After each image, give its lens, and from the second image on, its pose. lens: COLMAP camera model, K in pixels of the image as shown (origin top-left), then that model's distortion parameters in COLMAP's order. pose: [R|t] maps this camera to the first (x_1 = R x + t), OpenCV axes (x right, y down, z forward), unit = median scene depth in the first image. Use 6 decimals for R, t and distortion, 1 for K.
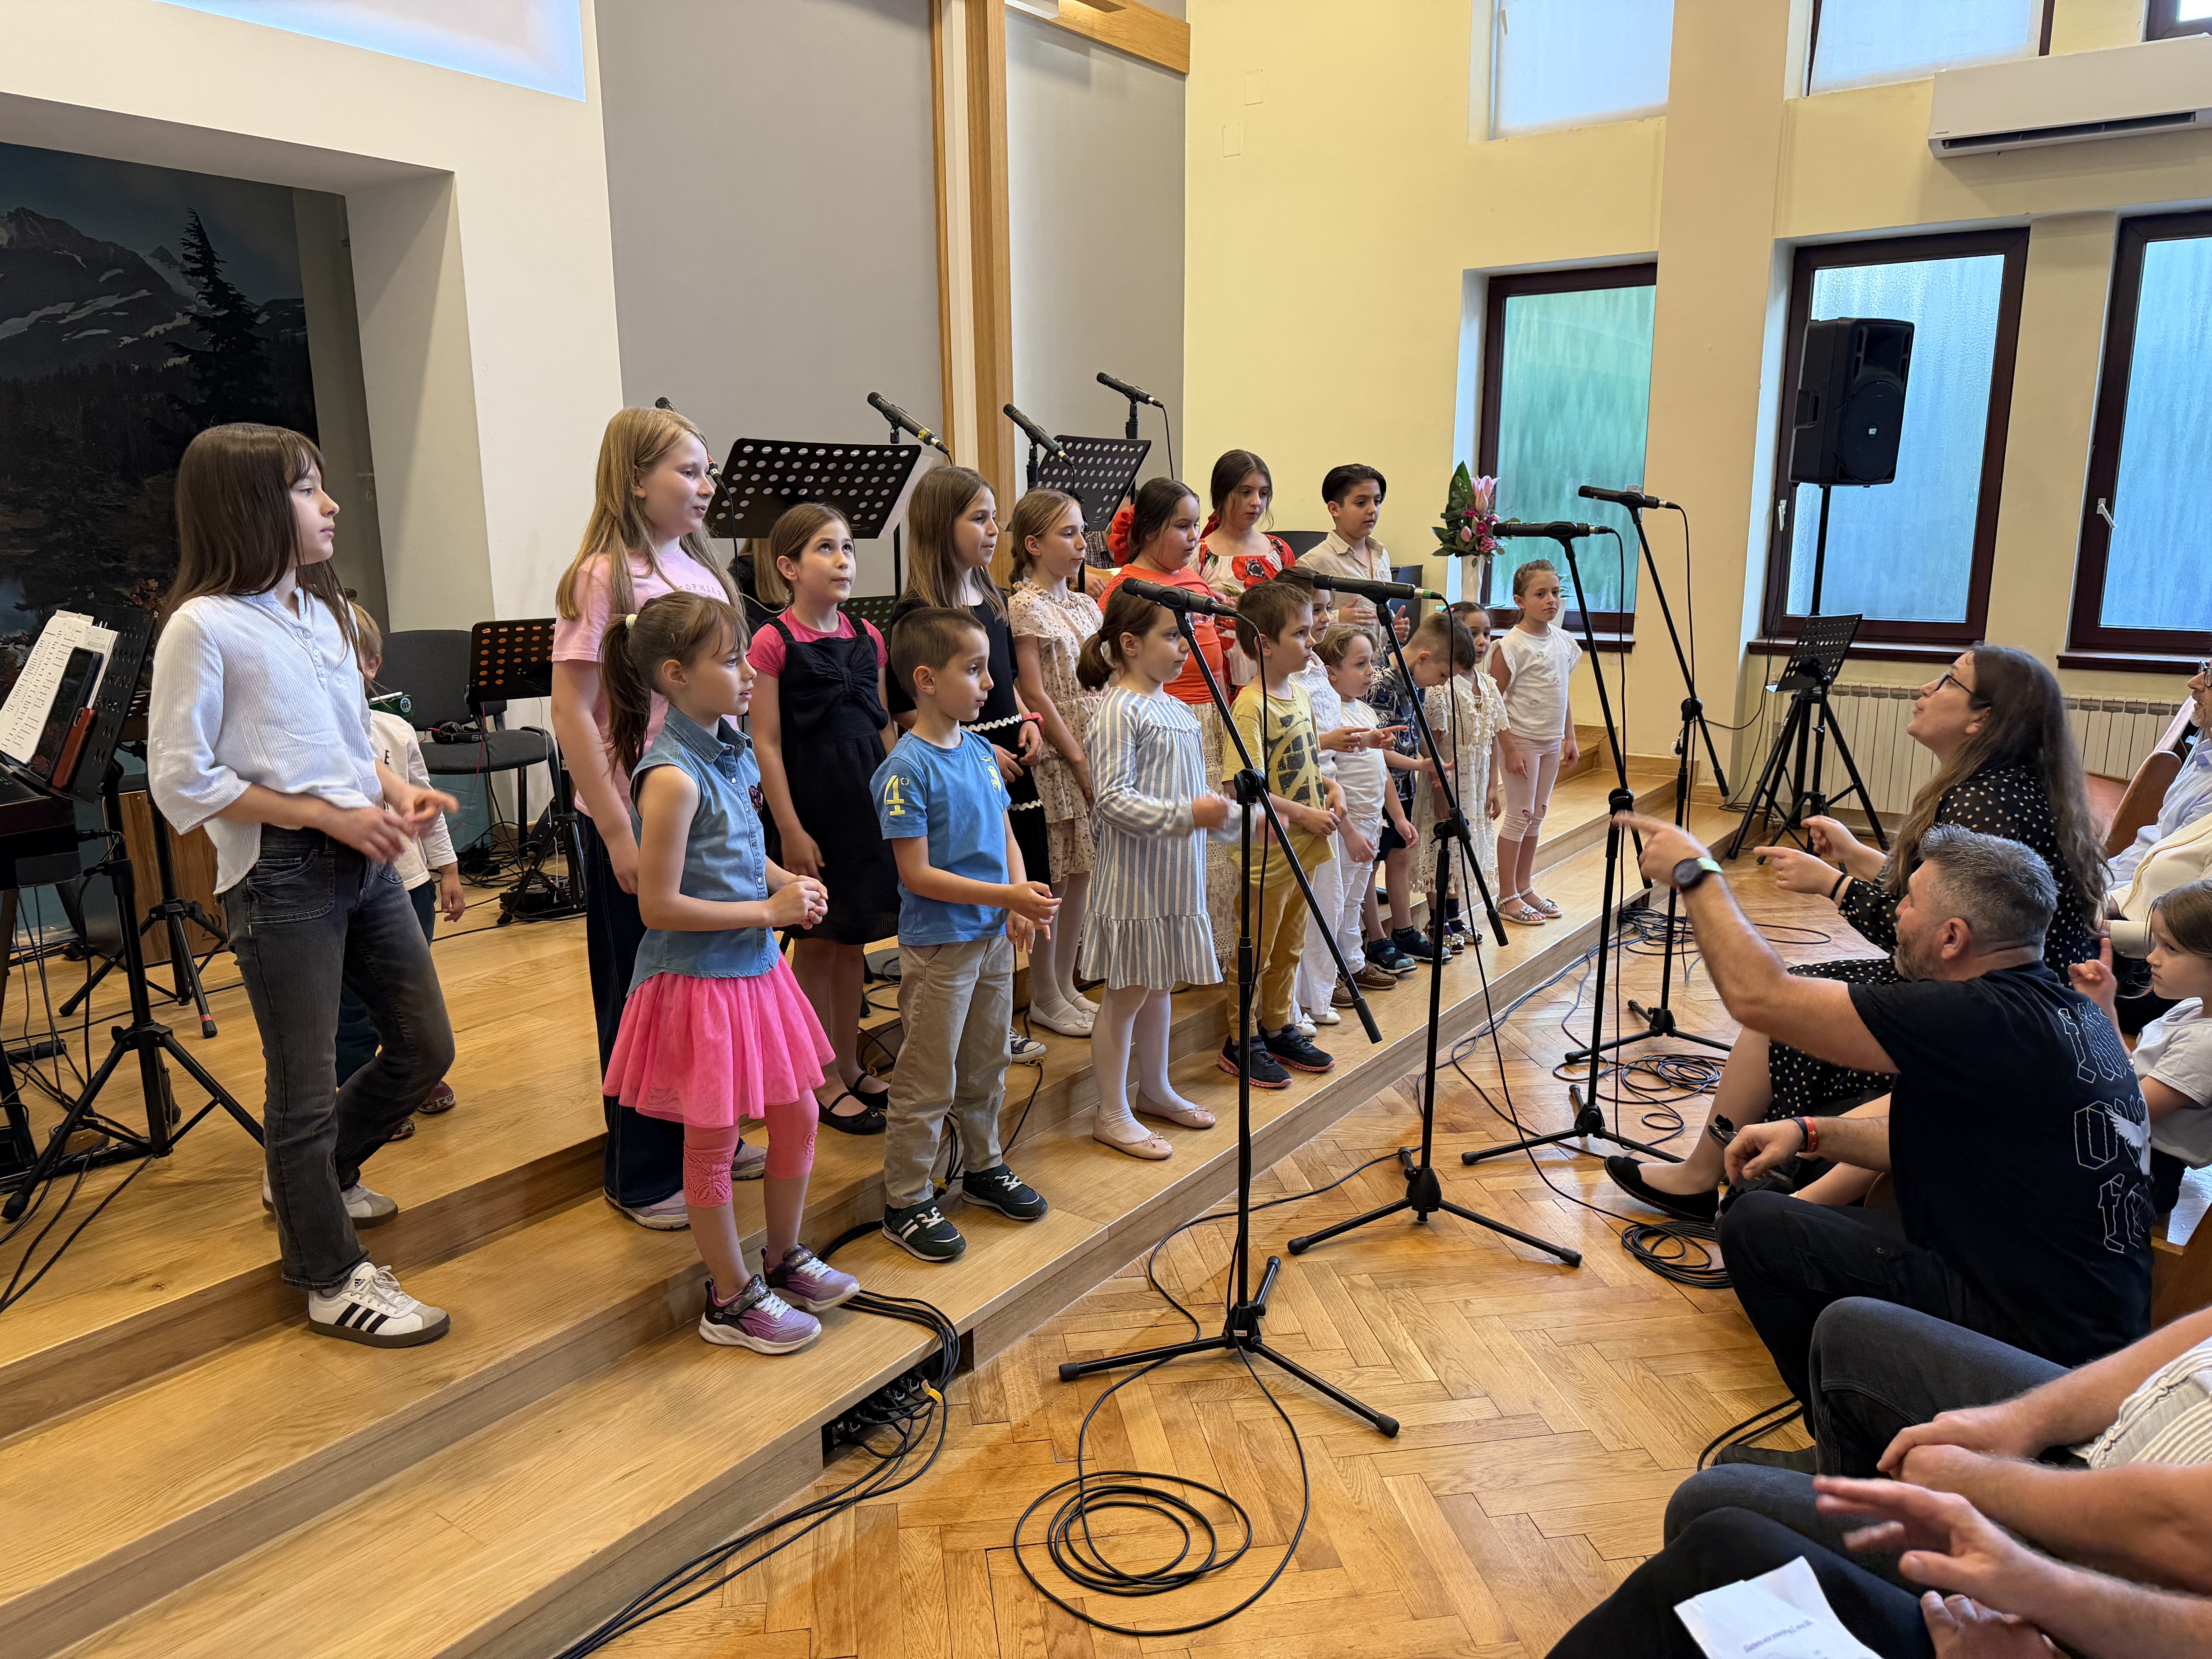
lens RADIAL K [[1521.4, 0, 1118.9], [0, 1521.4, 840.1], [0, 0, 1]] dist [0.023391, -0.043426]
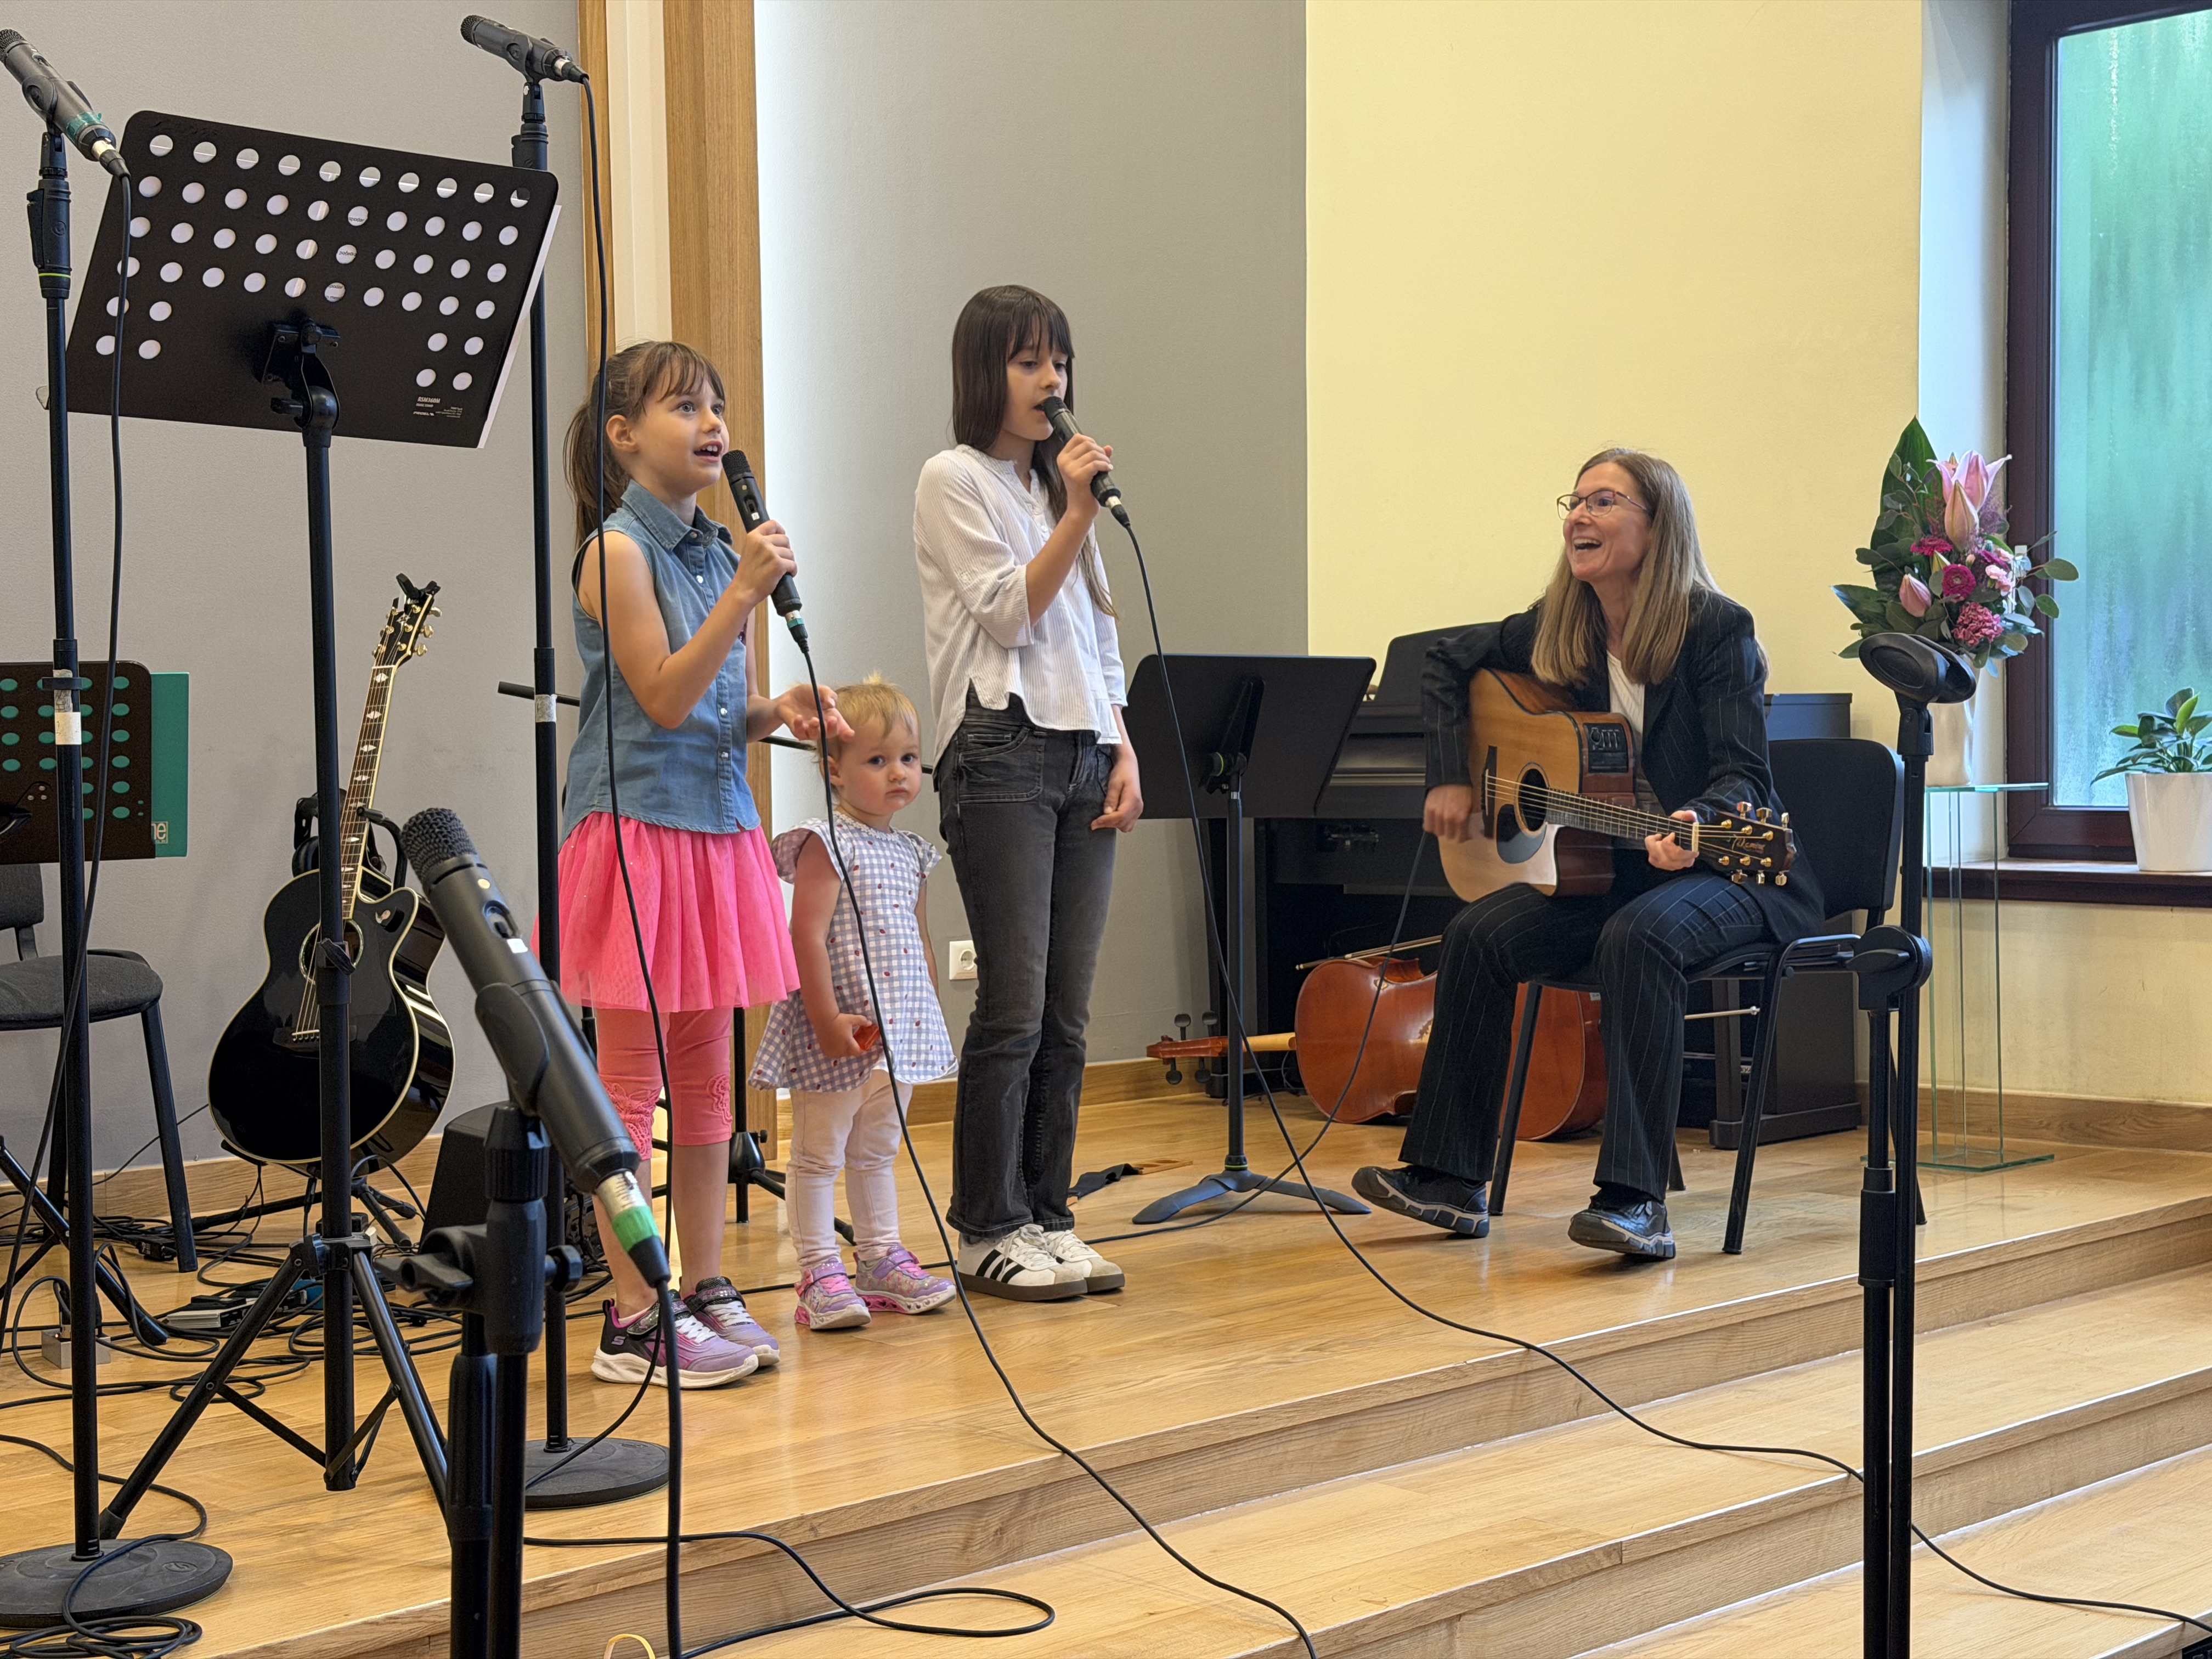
lens RADIAL K [[3051.8, 0, 1095.0], [0, 3051.8, 842.9], [0, 0, 1]] dist [0.180614, -0.384907]
pose [[0.982663, 0.002372, -0.185388, 0.200043], [-0.036487, 0.982838, -0.180827, 0.006612], [0.181777, 0.184456, 0.965885, 0.274606]]
